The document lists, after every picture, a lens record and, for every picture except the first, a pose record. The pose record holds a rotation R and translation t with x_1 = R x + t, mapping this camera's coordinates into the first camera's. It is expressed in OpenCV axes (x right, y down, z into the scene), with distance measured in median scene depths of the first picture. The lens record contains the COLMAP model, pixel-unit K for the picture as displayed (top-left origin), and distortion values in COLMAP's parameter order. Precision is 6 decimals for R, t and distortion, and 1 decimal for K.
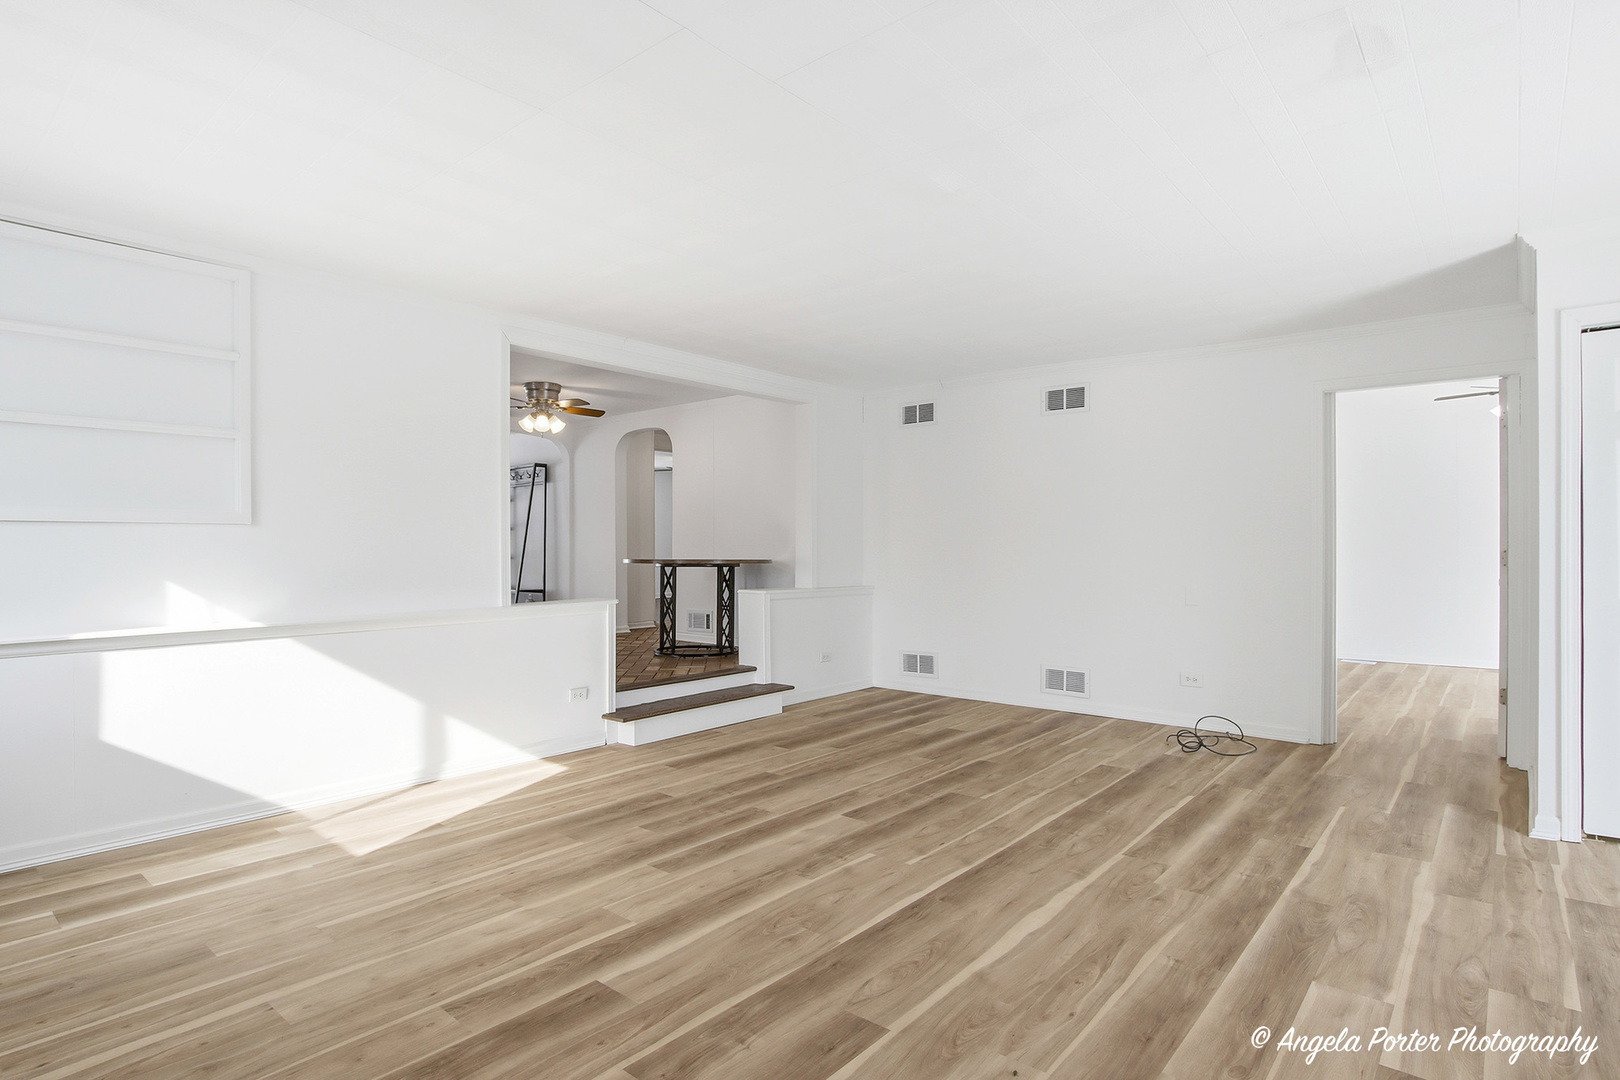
lens RADIAL K [[840.9, 0, 811.7], [0, 840.9, 540.4], [0, 0, 1]] dist [-0.026051, 0.002815]
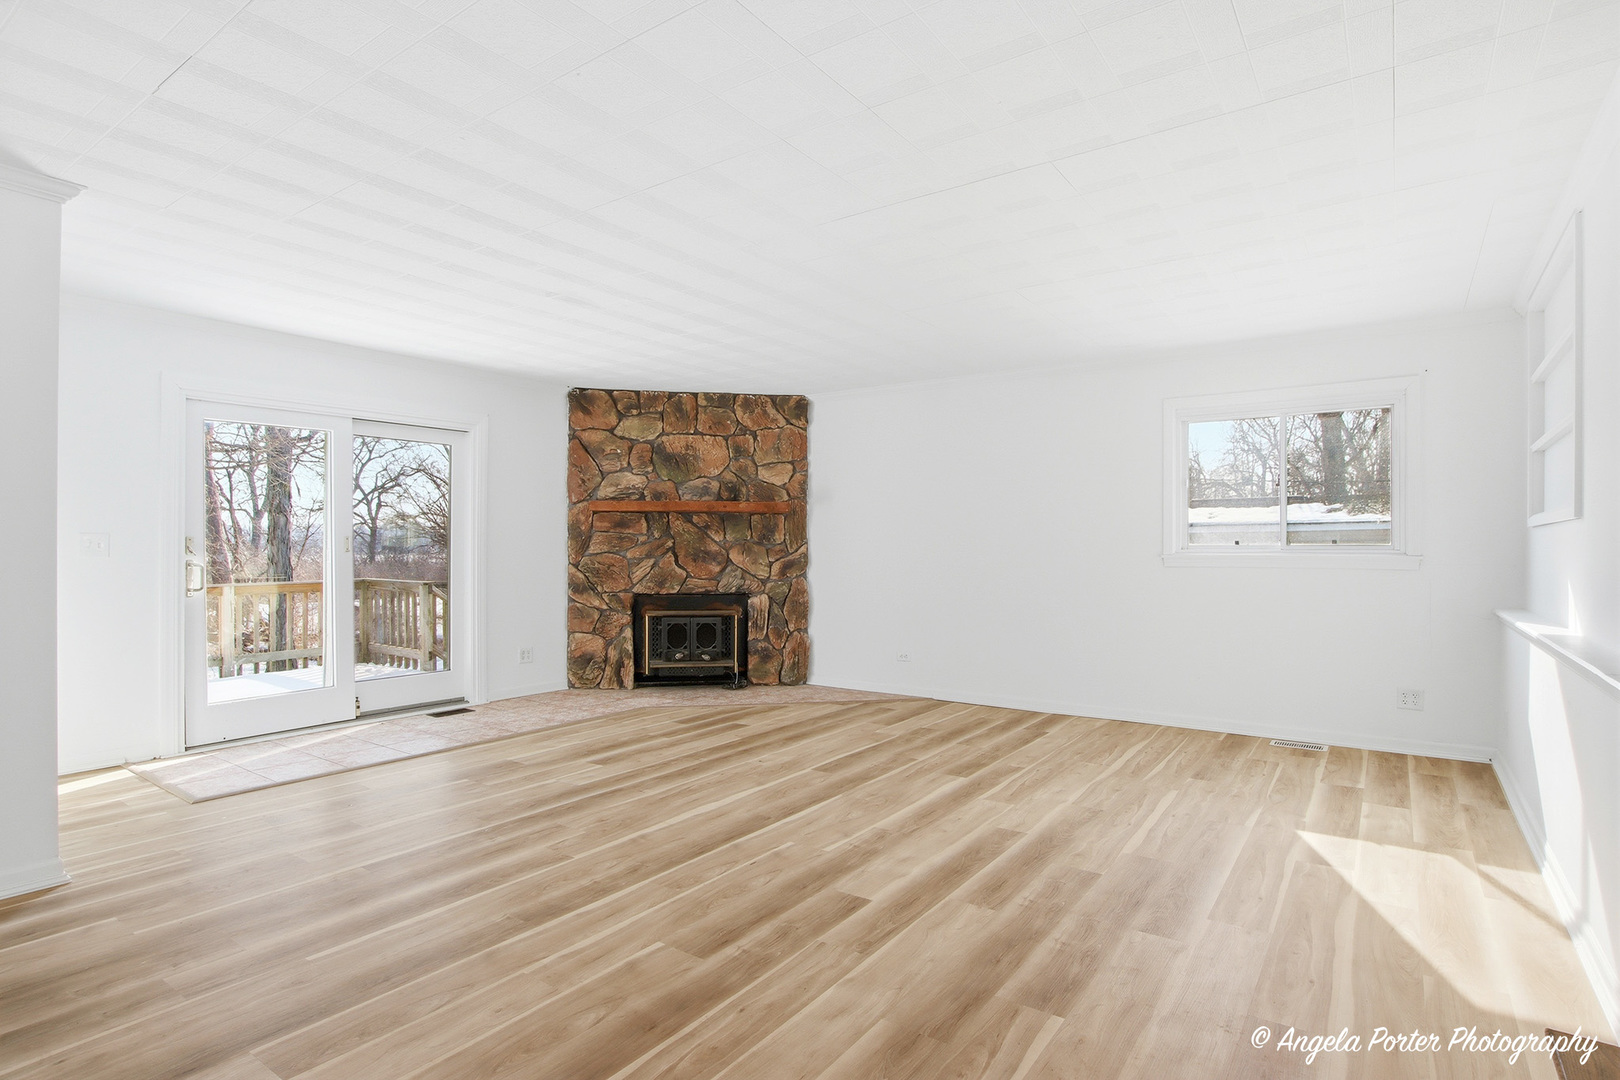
lens RADIAL K [[840.9, 0, 804.7], [0, 840.9, 539.3], [0, 0, 1]] dist [-0.026051, 0.002815]
pose [[-0.996869, 0.000659, -0.079068, 0.167426], [0.002022, 0.999851, -0.017165, 0.015510], [0.079045, -0.017271, -0.996721, 1.897036]]
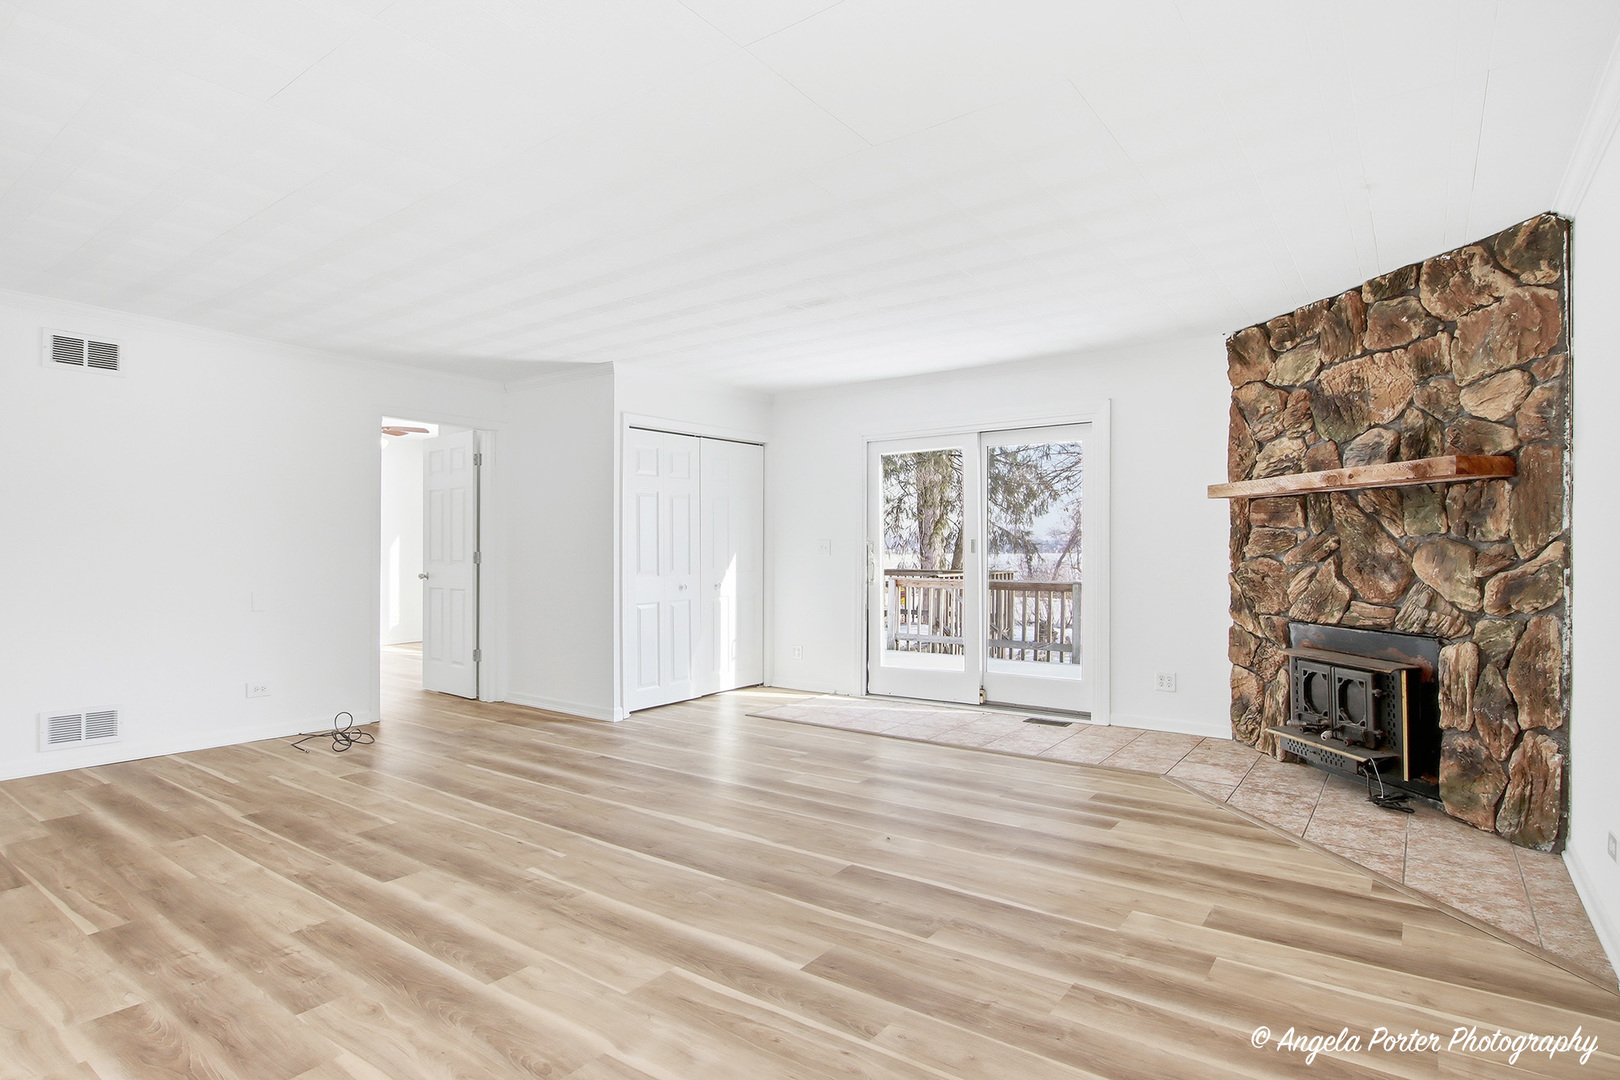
lens RADIAL K [[840.9, 0, 815.1], [0, 840.9, 546.8], [0, 0, 1]] dist [-0.026051, 0.002815]
pose [[-0.071734, 0.006192, 0.997405, -0.852989], [-0.007340, 0.999950, -0.006736, 0.010333], [-0.997397, -0.007805, -0.071685, 0.702749]]
